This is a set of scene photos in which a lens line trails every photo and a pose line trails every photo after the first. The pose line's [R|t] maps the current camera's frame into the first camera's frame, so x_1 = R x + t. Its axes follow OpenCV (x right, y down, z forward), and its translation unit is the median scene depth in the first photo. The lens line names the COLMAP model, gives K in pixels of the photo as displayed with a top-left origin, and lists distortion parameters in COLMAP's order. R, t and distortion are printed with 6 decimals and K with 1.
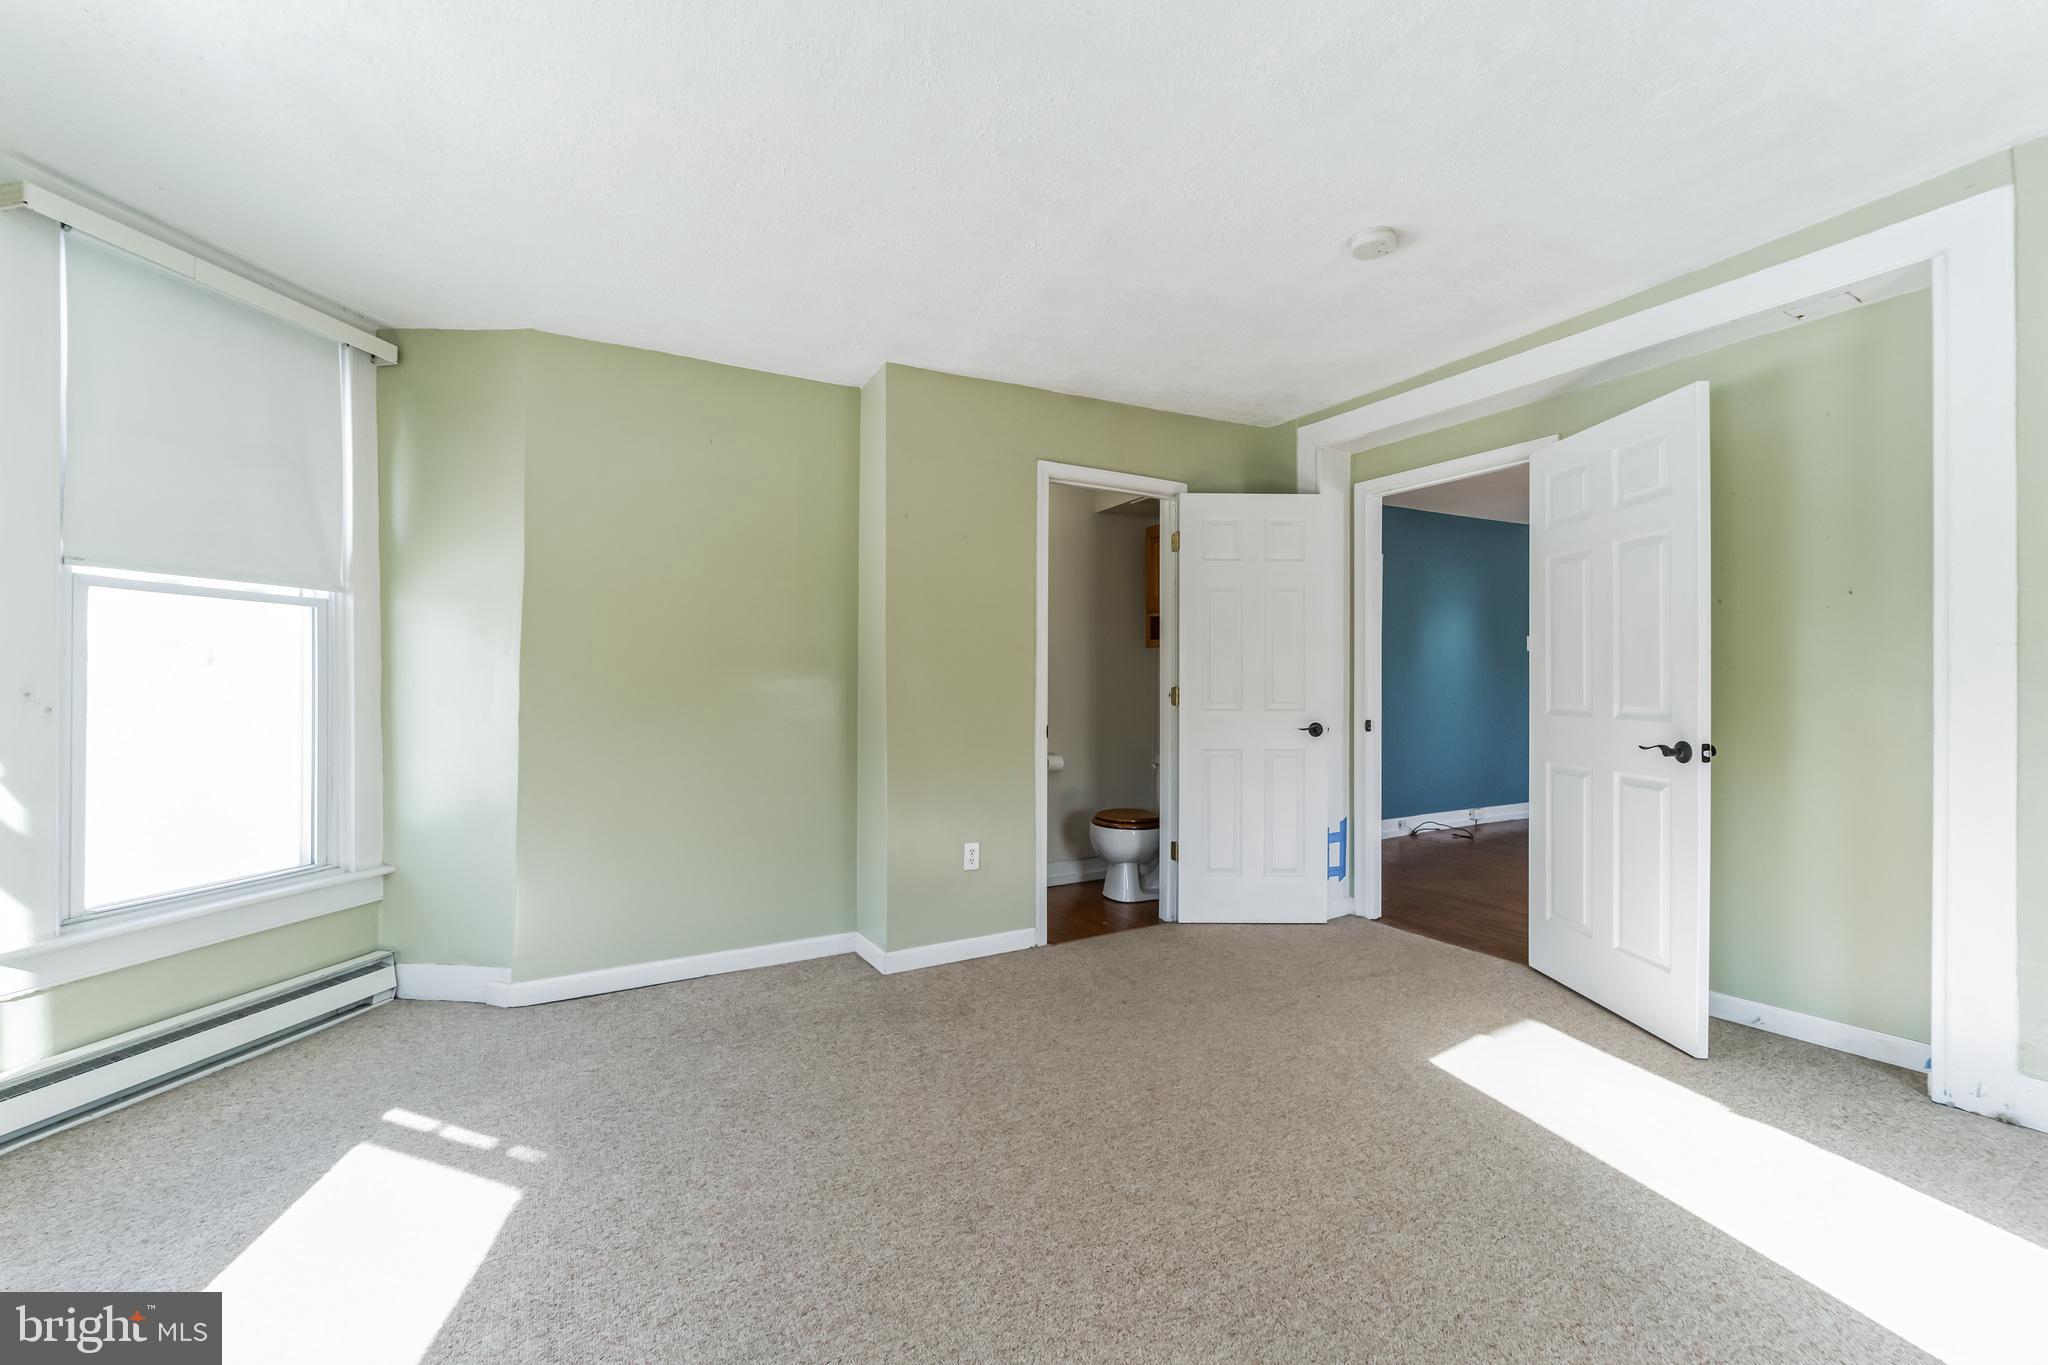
lens RADIAL K [[818.4, 0, 1020.9], [0, 818.4, 688.0], [0, 0, 1]] dist [-0.000190, -0.000394]
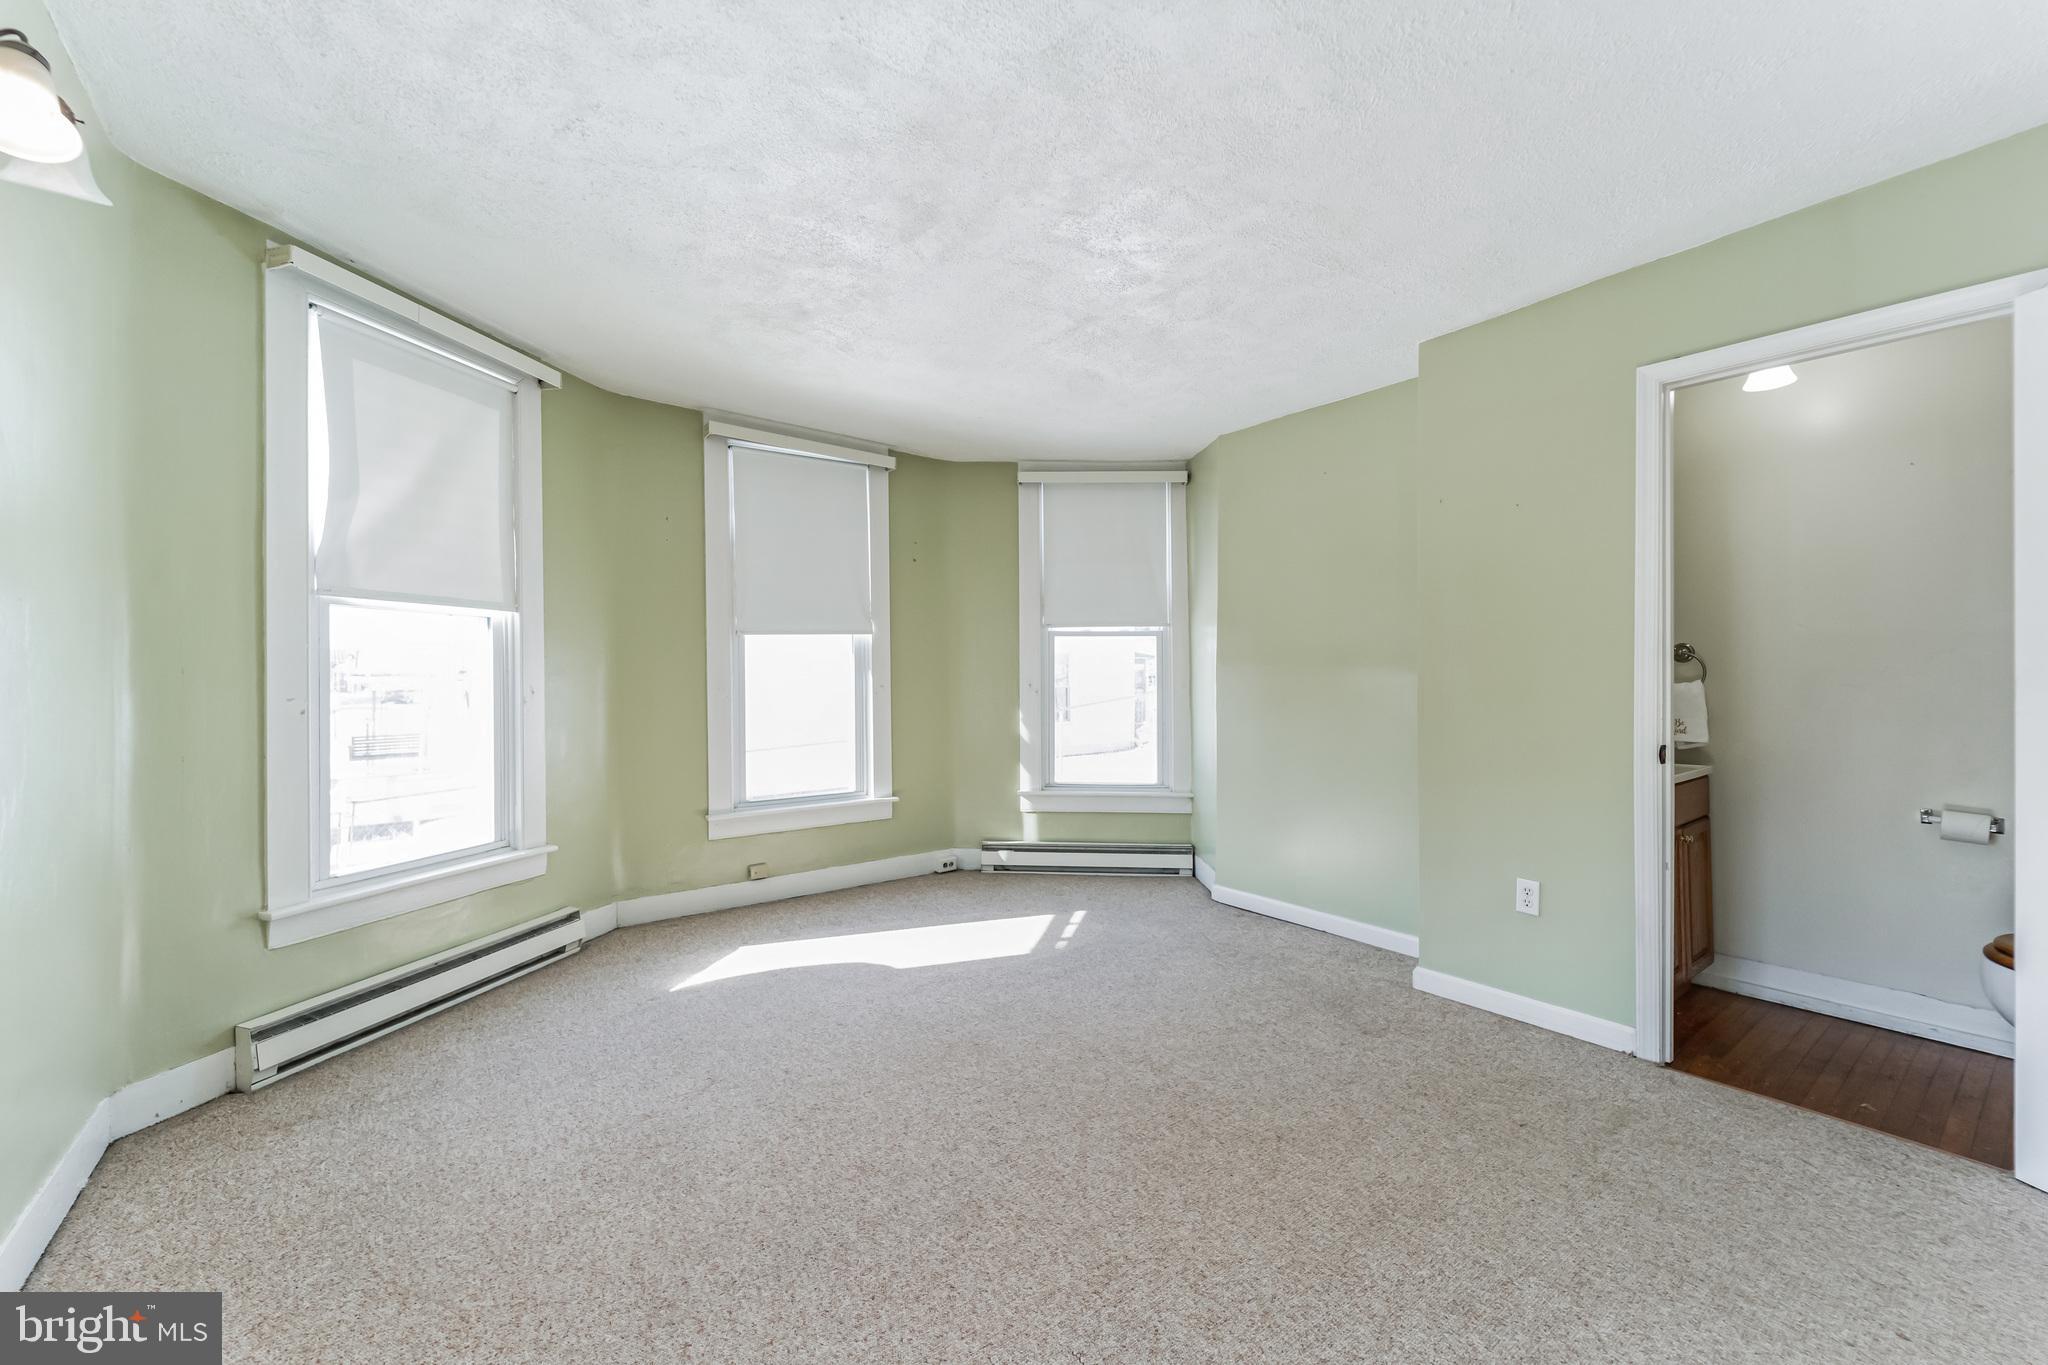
lens RADIAL K [[842.3, 0, 1041.1], [0, 842.3, 668.4], [0, 0, 1]] dist [0.003222, -0.000128]
pose [[0.128880, -0.003894, -0.991653, 0.856914], [0.000521, 0.999992, -0.003859, -0.021274], [0.991660, -0.000020, 0.128881, 0.503218]]
